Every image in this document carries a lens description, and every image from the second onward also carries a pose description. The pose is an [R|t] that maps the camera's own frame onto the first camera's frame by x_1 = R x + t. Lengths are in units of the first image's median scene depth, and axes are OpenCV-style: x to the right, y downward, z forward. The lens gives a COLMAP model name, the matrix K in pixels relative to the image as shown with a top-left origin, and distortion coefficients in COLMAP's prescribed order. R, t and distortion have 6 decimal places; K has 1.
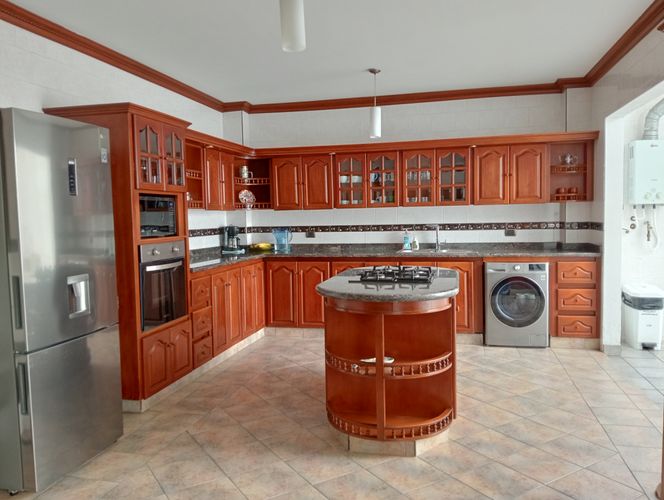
lens RADIAL K [[533.3, 0, 332.0], [0, 533.3, 250.0], [0, 0, 1]] dist [0.107132, -0.194492]
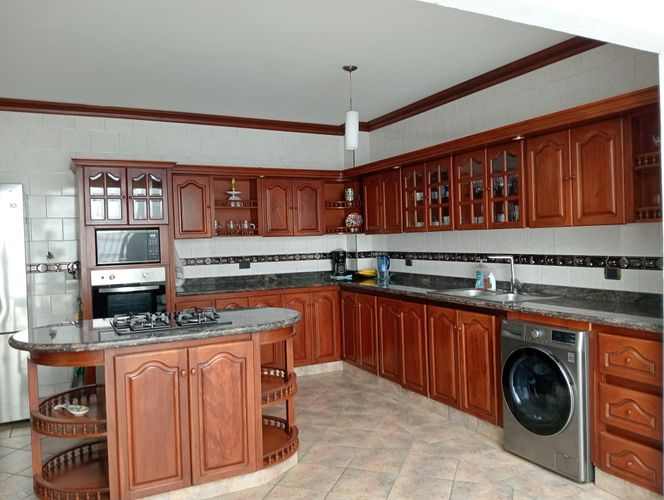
lens RADIAL K [[535.3, 0, 335.2], [0, 535.3, 249.0], [0, 0, 1]] dist [0.098446, -0.208913]
pose [[0.645770, 0.018655, -0.763304, 0.616058], [-0.035818, 0.999341, -0.005880, -0.046745], [0.762691, 0.031137, 0.646013, 0.410026]]
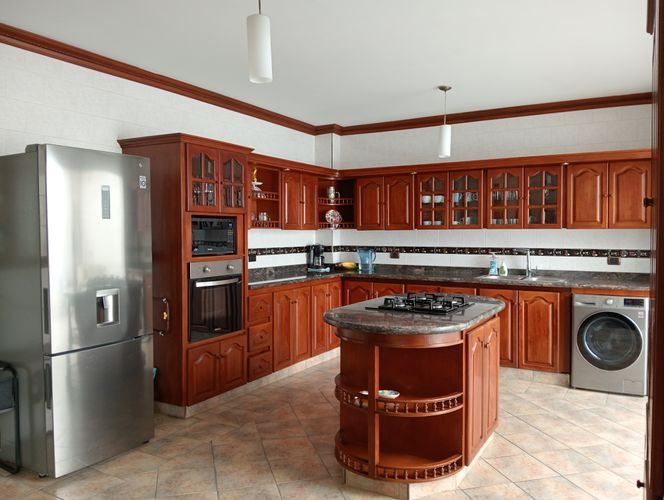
lens RADIAL K [[535.3, 0, 335.2], [0, 535.3, 249.0], [0, 0, 1]] dist [0.098446, -0.208913]
pose [[0.958319, 0.028468, -0.284279, 0.153933], [-0.037157, 0.998991, -0.025220, -0.013049], [0.283274, 0.034732, 0.958410, 0.027452]]
